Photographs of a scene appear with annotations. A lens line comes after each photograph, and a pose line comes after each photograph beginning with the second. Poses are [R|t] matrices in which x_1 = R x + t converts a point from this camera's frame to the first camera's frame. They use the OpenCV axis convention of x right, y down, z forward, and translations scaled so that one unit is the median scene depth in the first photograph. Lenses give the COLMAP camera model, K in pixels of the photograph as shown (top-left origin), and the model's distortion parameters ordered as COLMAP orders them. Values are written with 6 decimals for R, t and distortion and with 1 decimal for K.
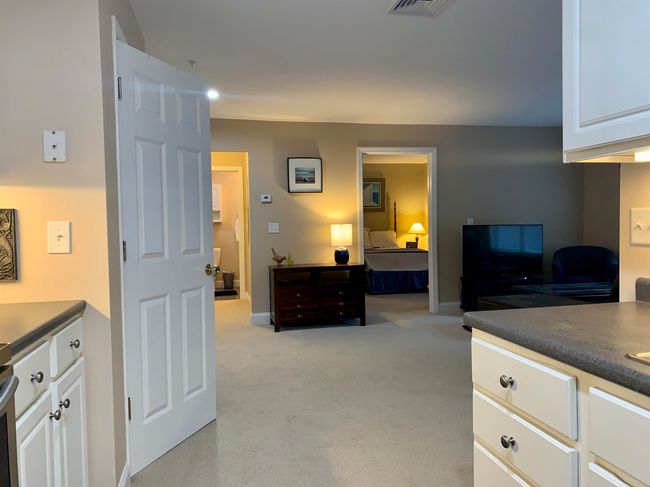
lens RADIAL K [[485.0, 0, 310.5], [0, 485.0, 238.6], [0, 0, 1]] dist [-0.000783, -0.004132]
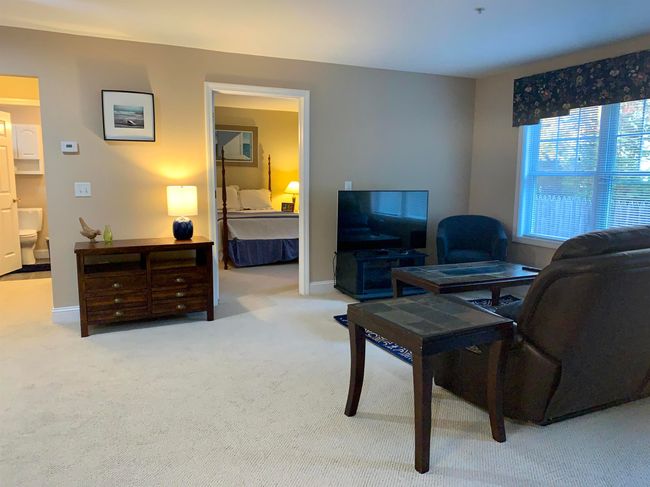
lens RADIAL K [[501.8, 0, 325.0], [0, 501.8, 243.5], [0, 0, 1]] dist [0.006567, -0.003186]
pose [[0.967431, -0.007030, 0.253037, 0.073864], [-0.019441, 0.994598, 0.101961, -0.023268], [-0.252388, -0.103560, 0.962069, 0.176914]]
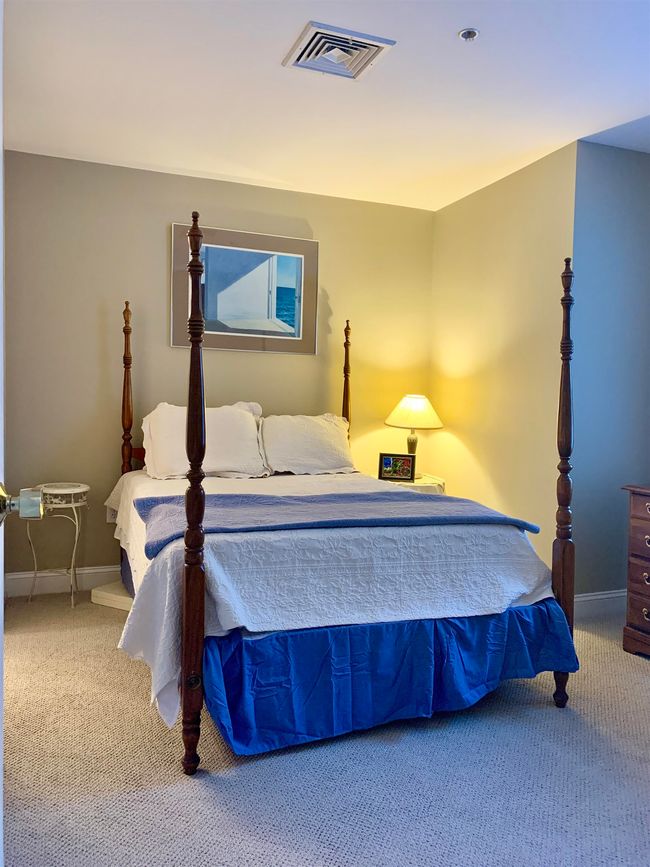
lens RADIAL K [[669.3, 0, 325.0], [0, 669.3, 433.5], [0, 0, 1]] dist [0.006567, -0.003186]
pose [[0.983757, 0.029581, 0.177049, 0.146026], [-0.032821, 0.999343, 0.015401, -0.019056], [-0.176477, -0.020962, 0.984082, 0.983784]]
